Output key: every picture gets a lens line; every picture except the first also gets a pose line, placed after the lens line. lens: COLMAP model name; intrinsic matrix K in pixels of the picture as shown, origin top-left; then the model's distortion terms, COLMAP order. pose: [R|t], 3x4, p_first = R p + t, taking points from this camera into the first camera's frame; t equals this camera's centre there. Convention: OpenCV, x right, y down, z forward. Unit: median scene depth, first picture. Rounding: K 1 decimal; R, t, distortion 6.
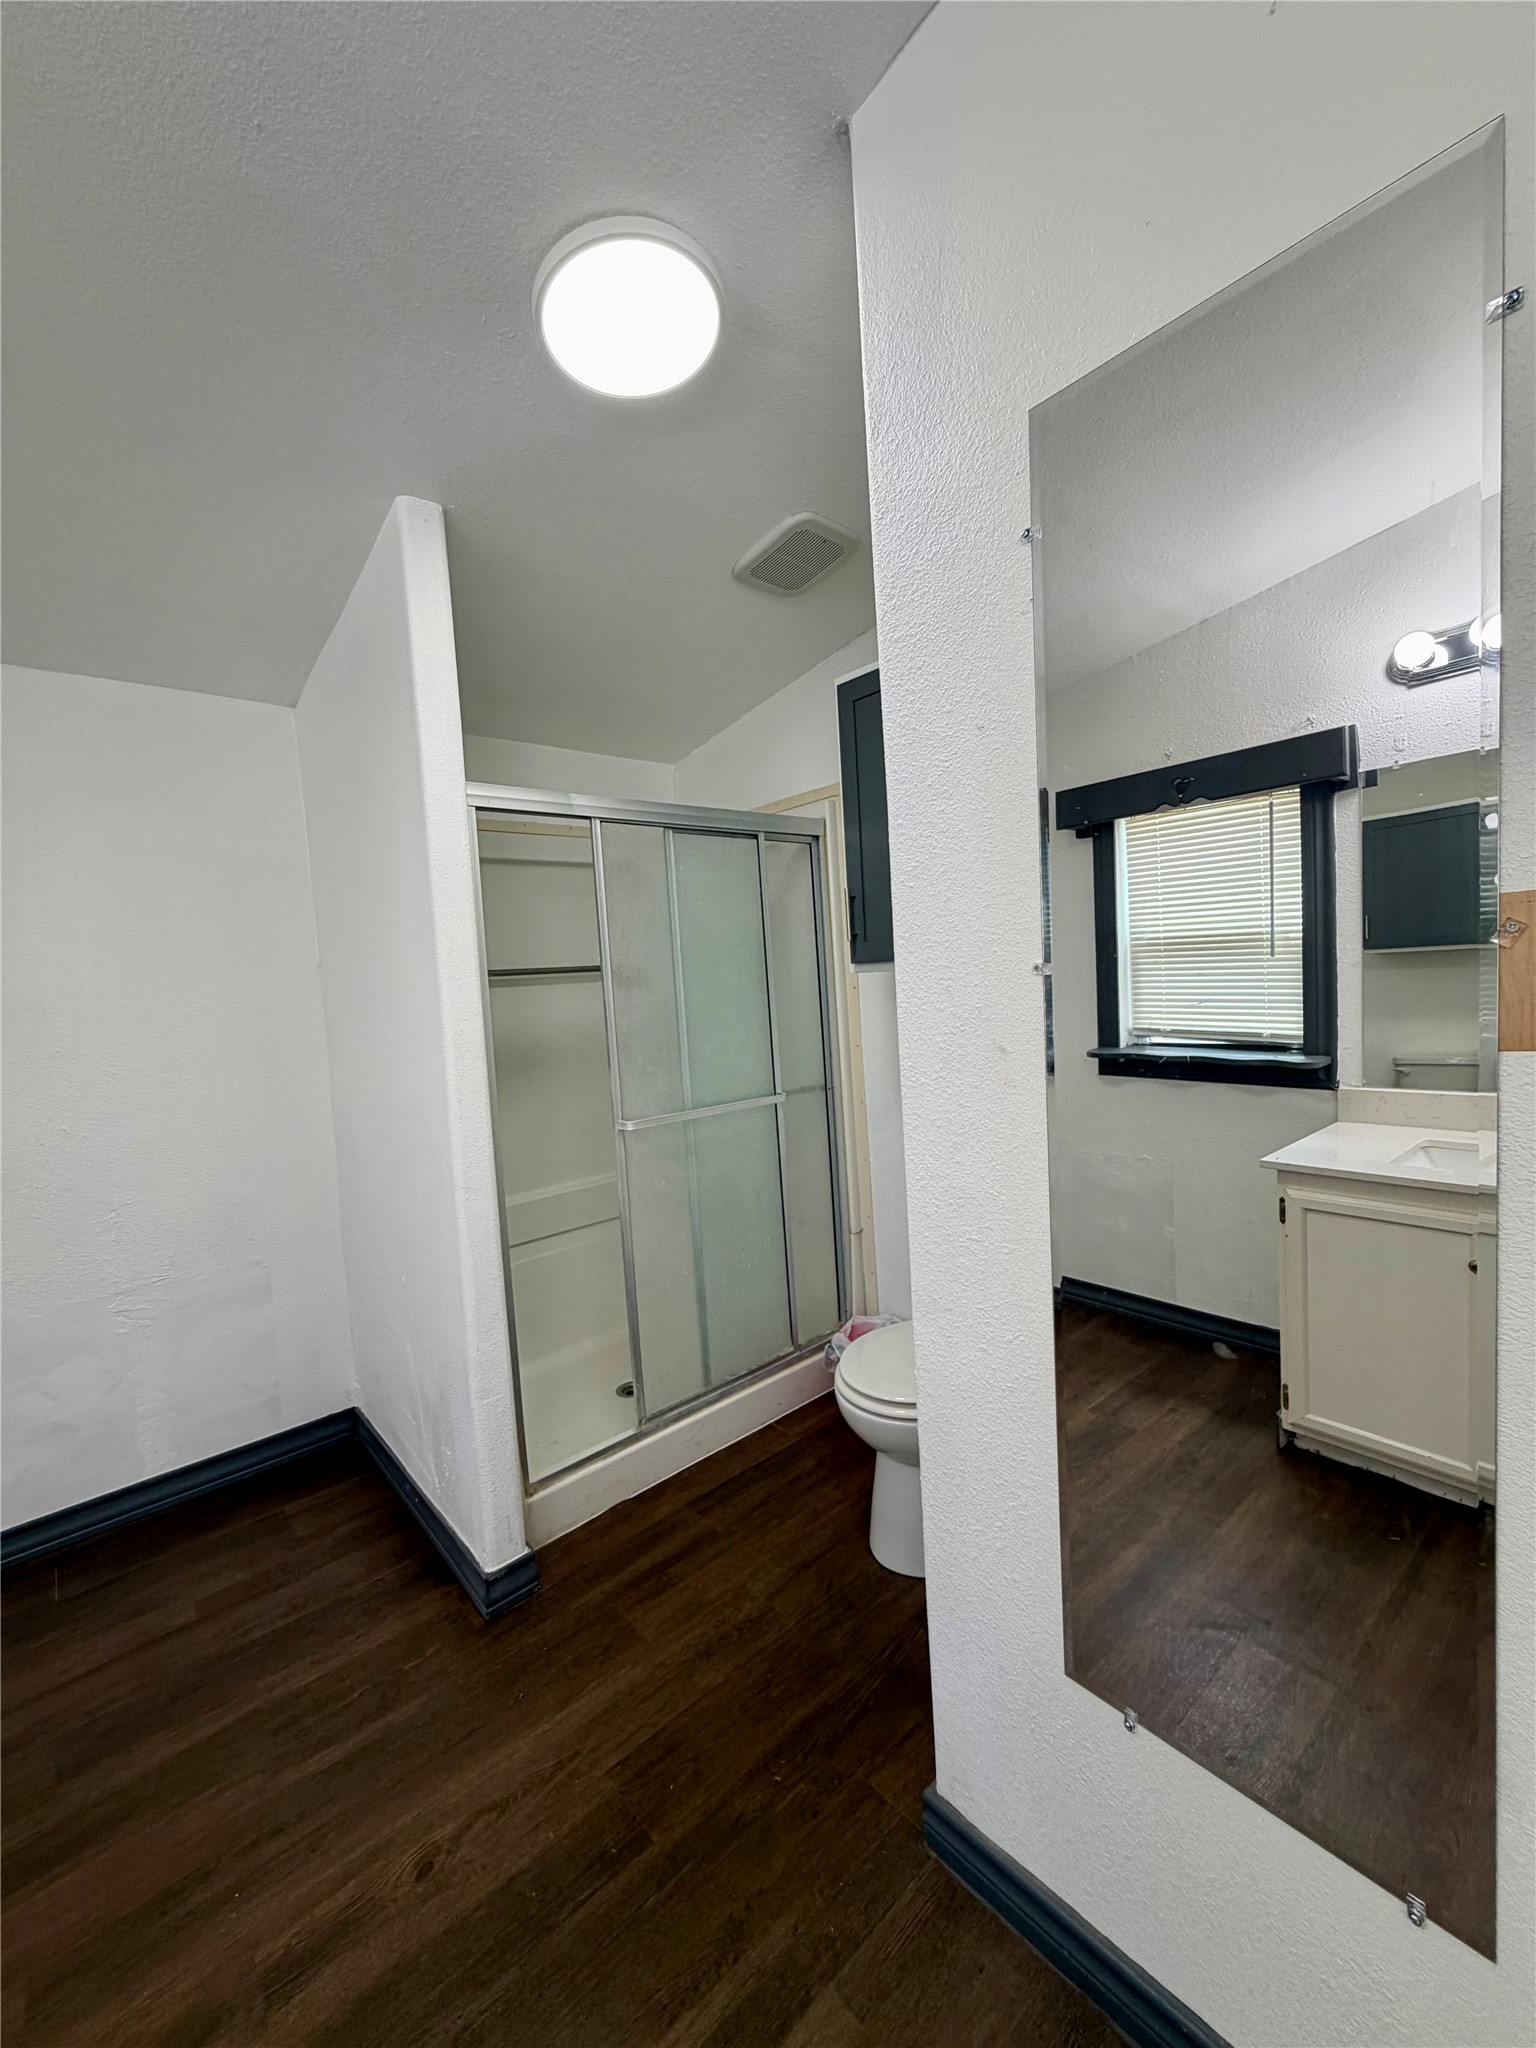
lens RADIAL K [[823.7, 0, 765.1], [0, 823.7, 1015.7], [0, 0, 1]] dist [0.000749, -0.000030]
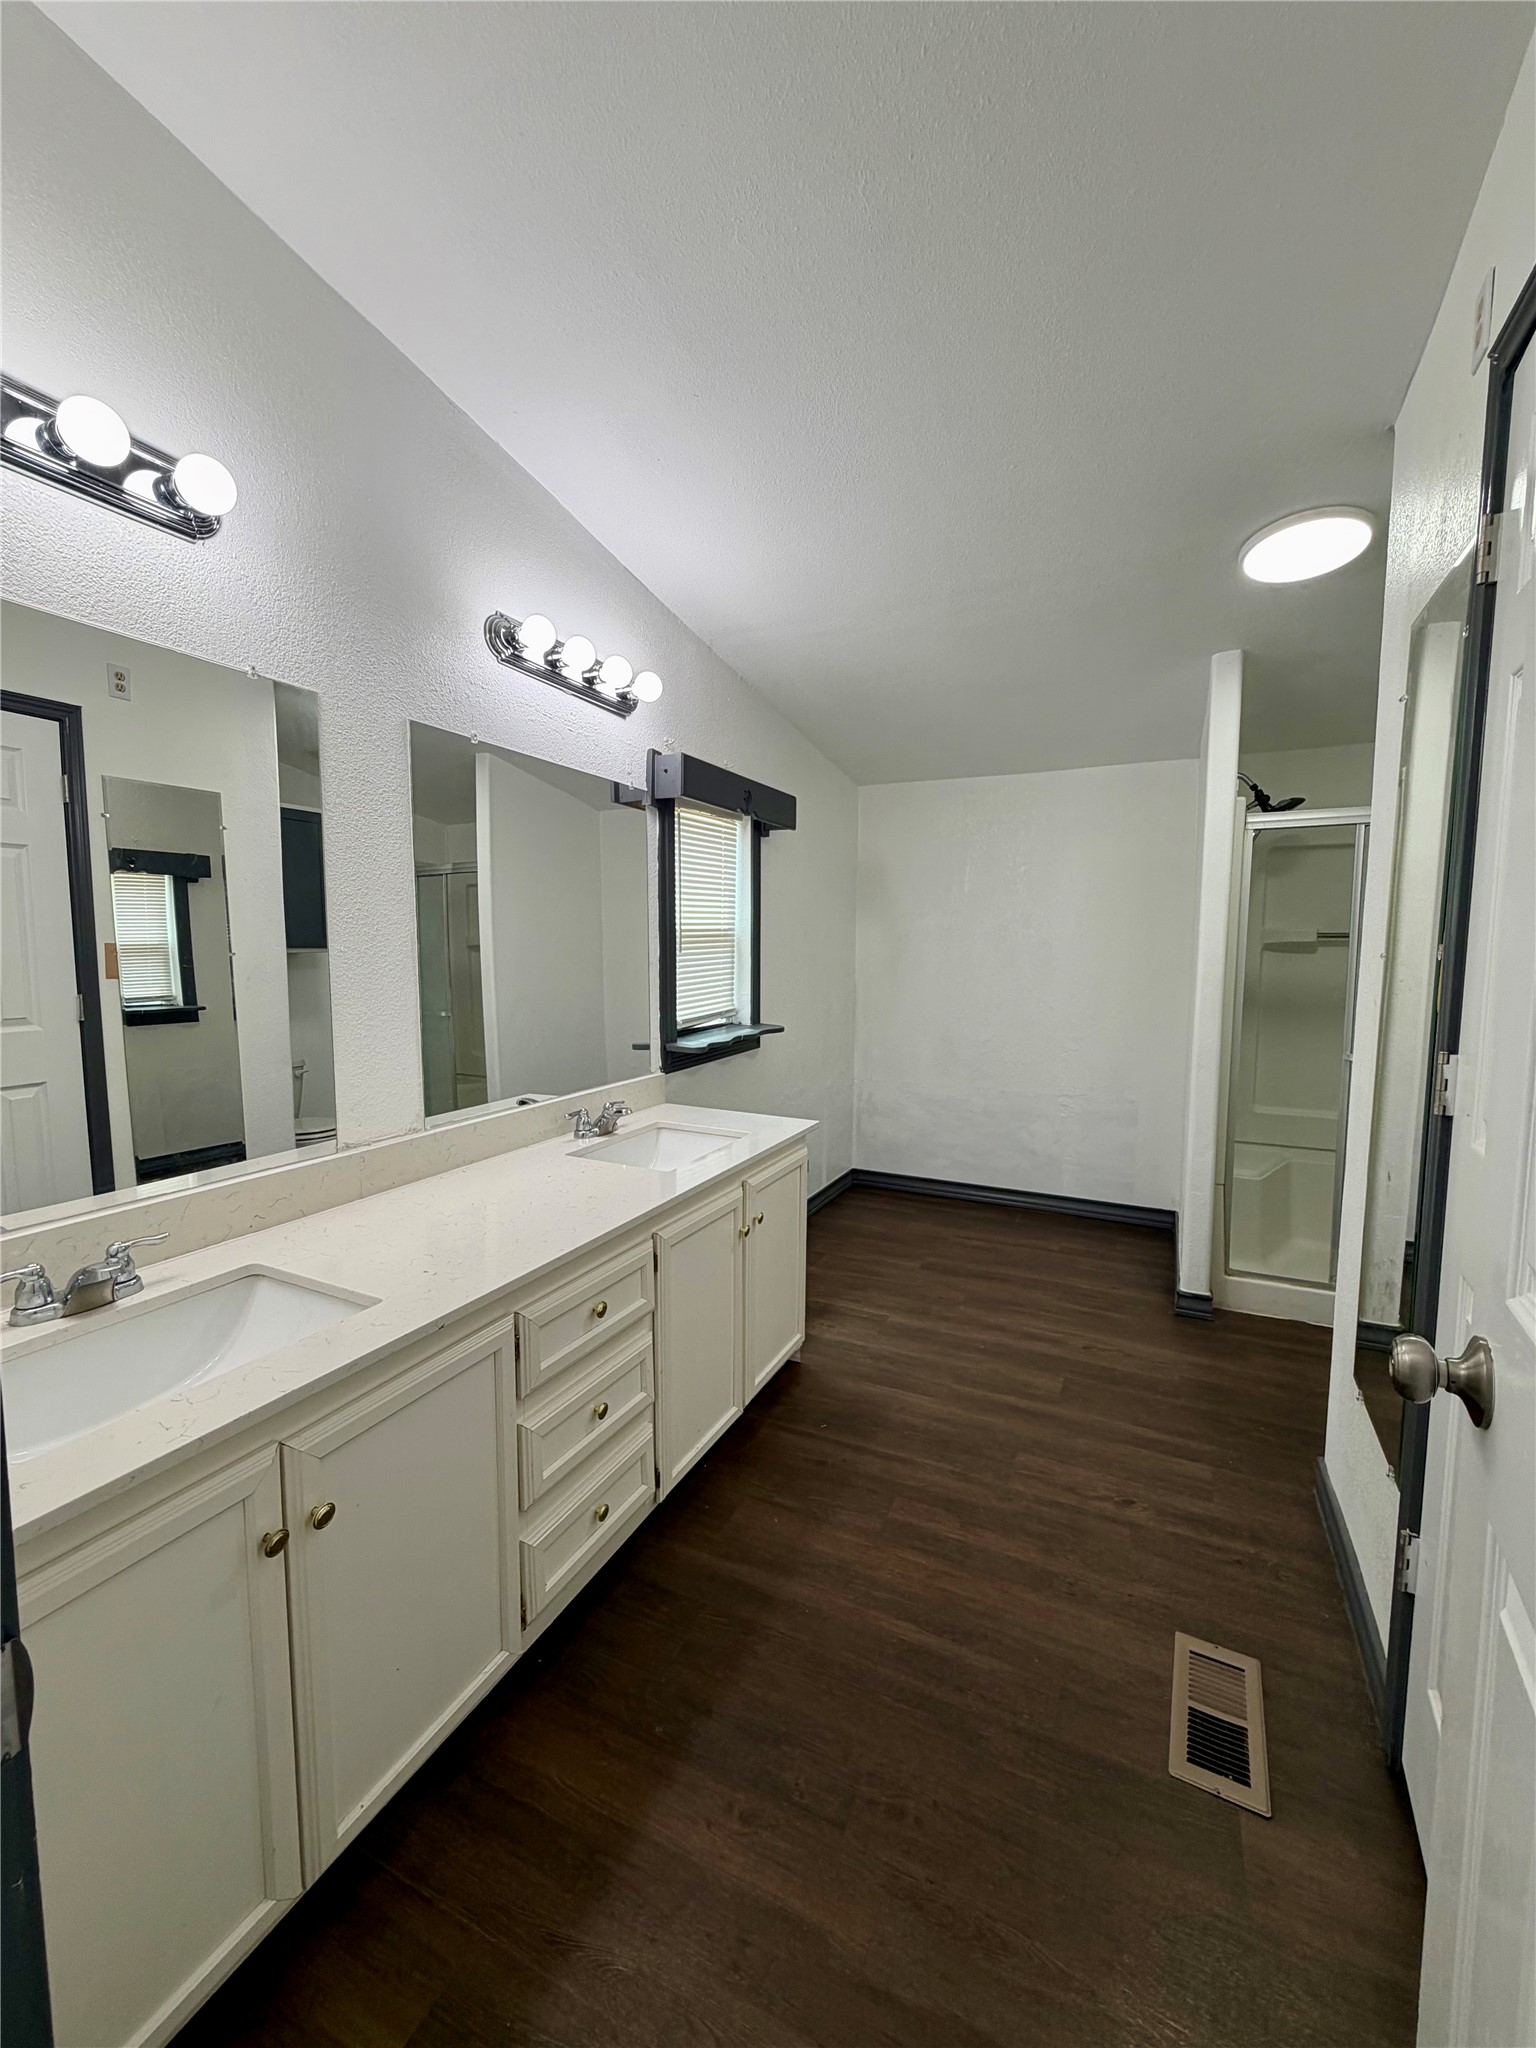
lens RADIAL K [[823.7, 0, 765.1], [0, 823.7, 1015.7], [0, 0, 1]] dist [0.000749, -0.000030]
pose [[0.384473, 0.136563, -0.912979, 0.859957], [-0.080753, 0.990181, 0.114104, -0.008760], [0.919598, 0.029856, 0.391726, -0.502176]]
